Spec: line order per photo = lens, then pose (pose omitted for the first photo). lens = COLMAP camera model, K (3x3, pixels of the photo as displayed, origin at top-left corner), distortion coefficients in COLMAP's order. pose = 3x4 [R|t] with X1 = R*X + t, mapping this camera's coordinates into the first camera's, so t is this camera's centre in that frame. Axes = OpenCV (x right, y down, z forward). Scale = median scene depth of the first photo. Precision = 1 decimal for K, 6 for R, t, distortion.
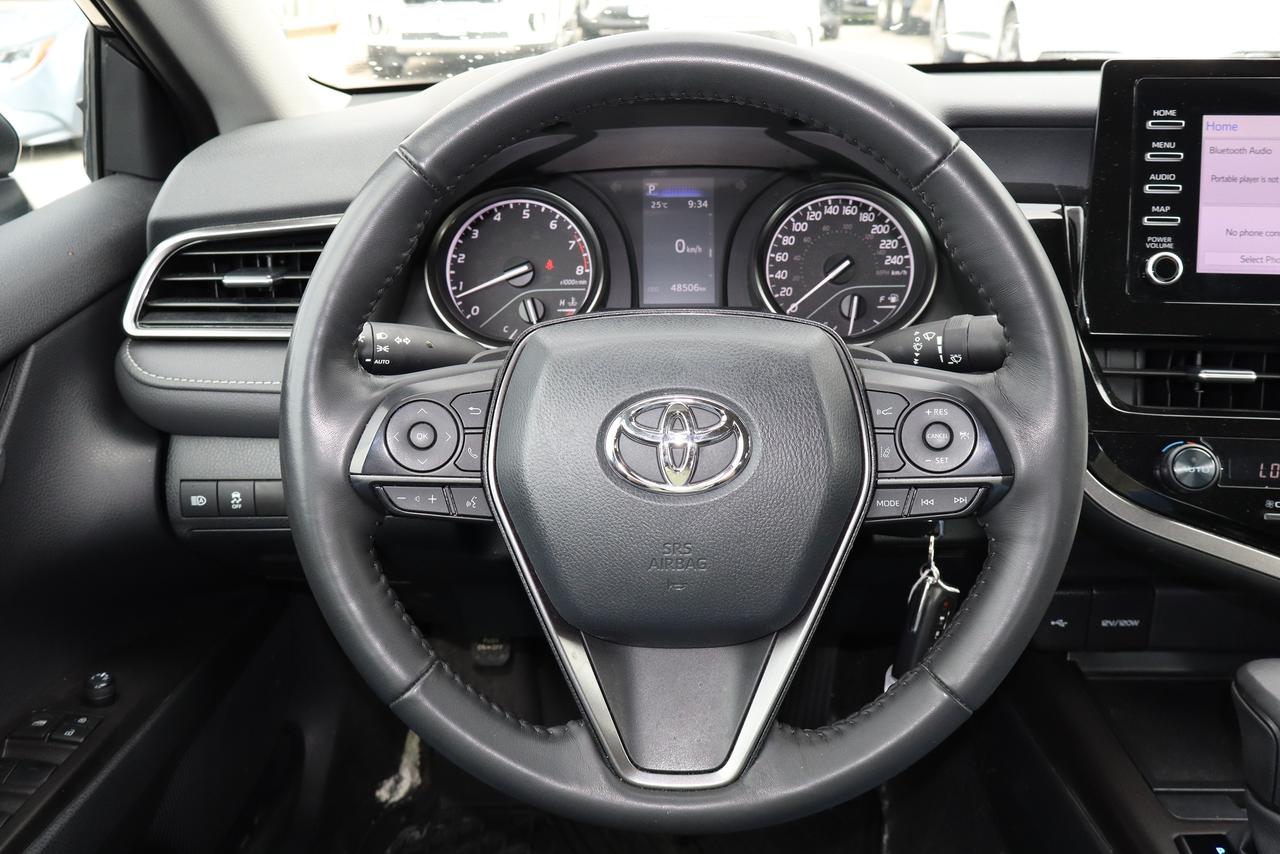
lens RADIAL K [[1049.6, 0, 633.1], [0, 1049.6, 428.2], [0, 0, 1]] dist [-0.012444, -0.002586]
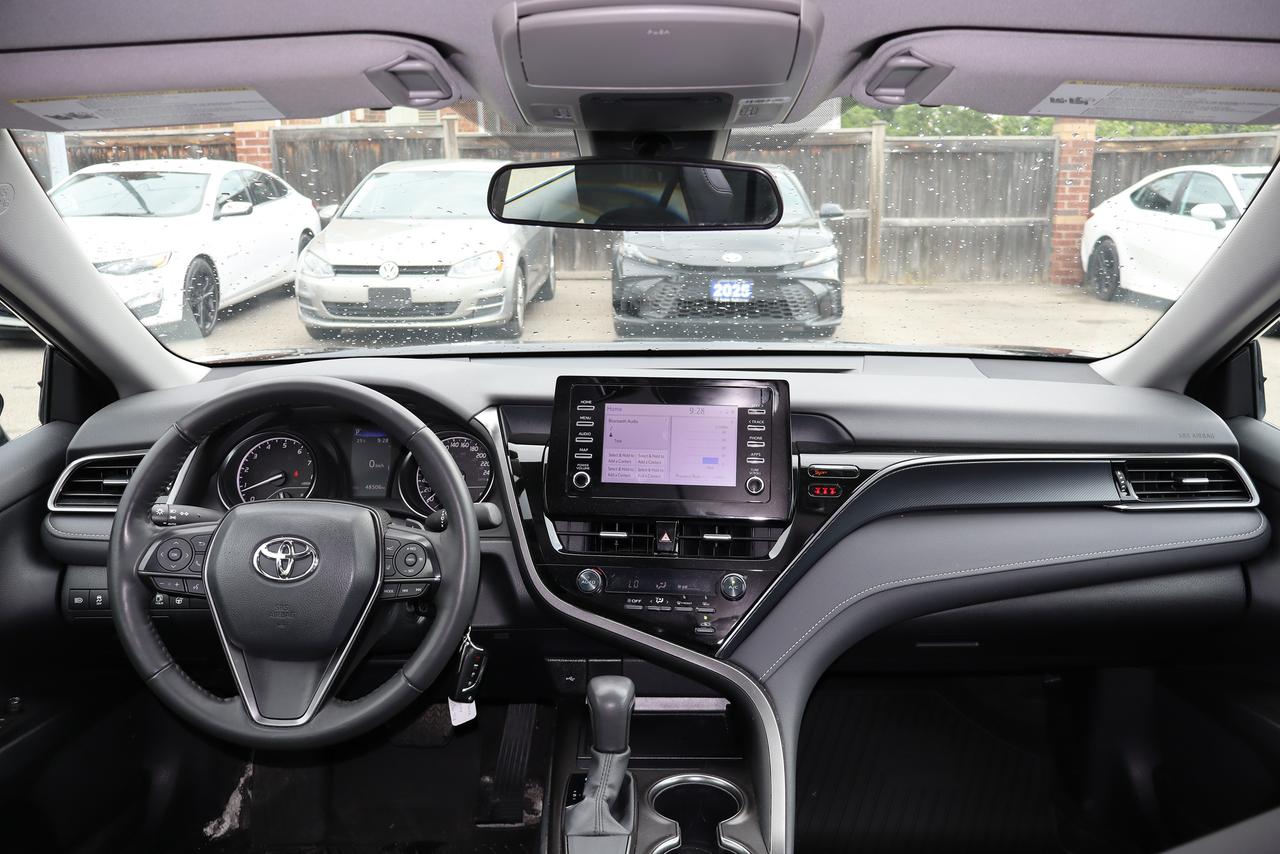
lens RADIAL K [[1049.6, 0, 637.9], [0, 1049.6, 422.5], [0, 0, 1]] dist [-0.012444, -0.002586]
pose [[0.999731, 0.008073, 0.021721, 0.582654], [-0.003938, 0.982910, -0.184046, 0.106196], [-0.022836, 0.183911, 0.982678, -0.982642]]
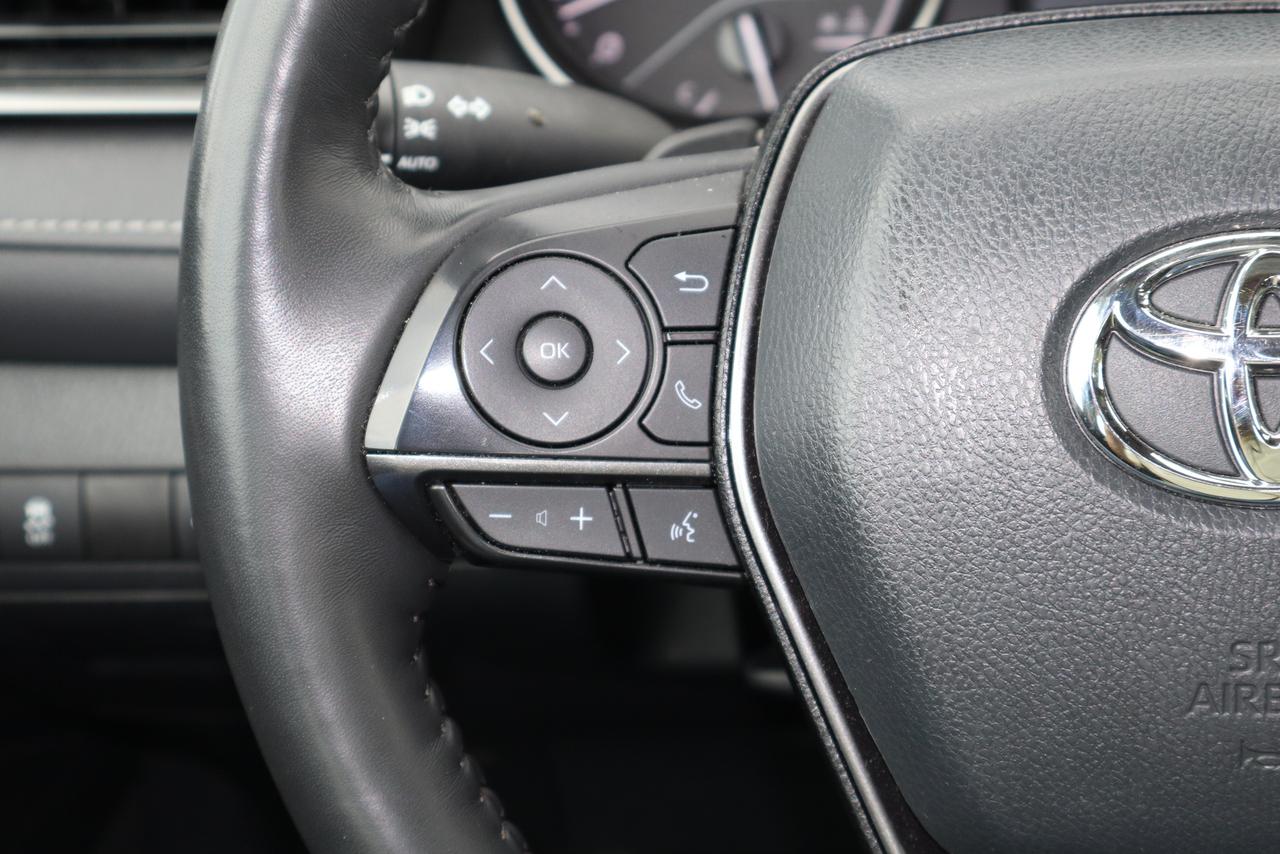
lens RADIAL K [[2396.0, 0, 639.7], [0, 2396.0, 428.6], [0, 0, 1]] dist [0.030280, 0.000000]
pose [[0.996106, -0.001696, -0.088143, -0.079064], [0.004048, 0.999640, 0.026513, 0.010733], [0.088066, -0.026766, 0.995755, 0.126057]]
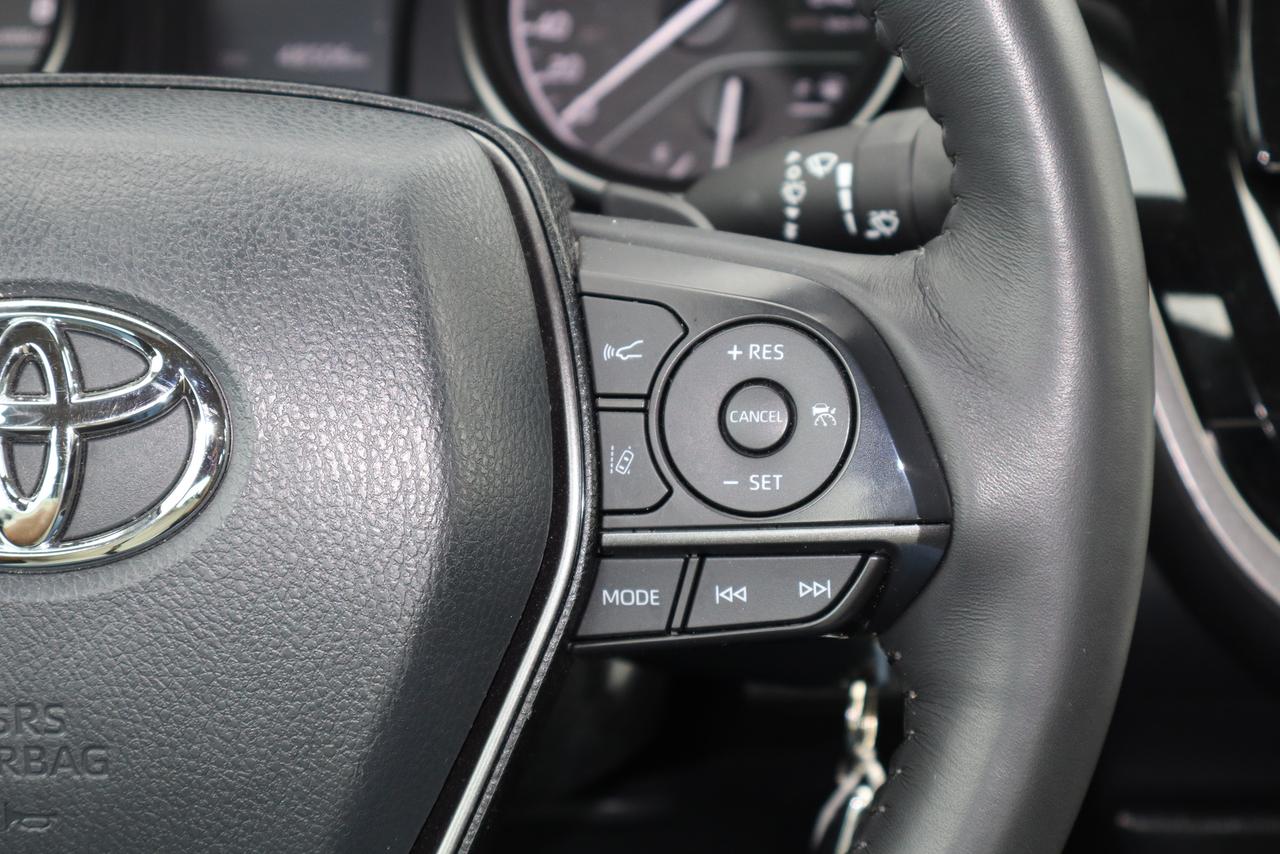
lens RADIAL K [[2378.5, 0, 637.1], [0, 2378.5, 424.7], [0, 0, 1]] dist [-0.029951, 0.000000]
pose [[0.998555, 0.005566, 0.053448, 0.165553], [-0.005367, 0.999978, -0.003855, 0.011275], [-0.053469, 0.003563, 0.998563, 0.128748]]
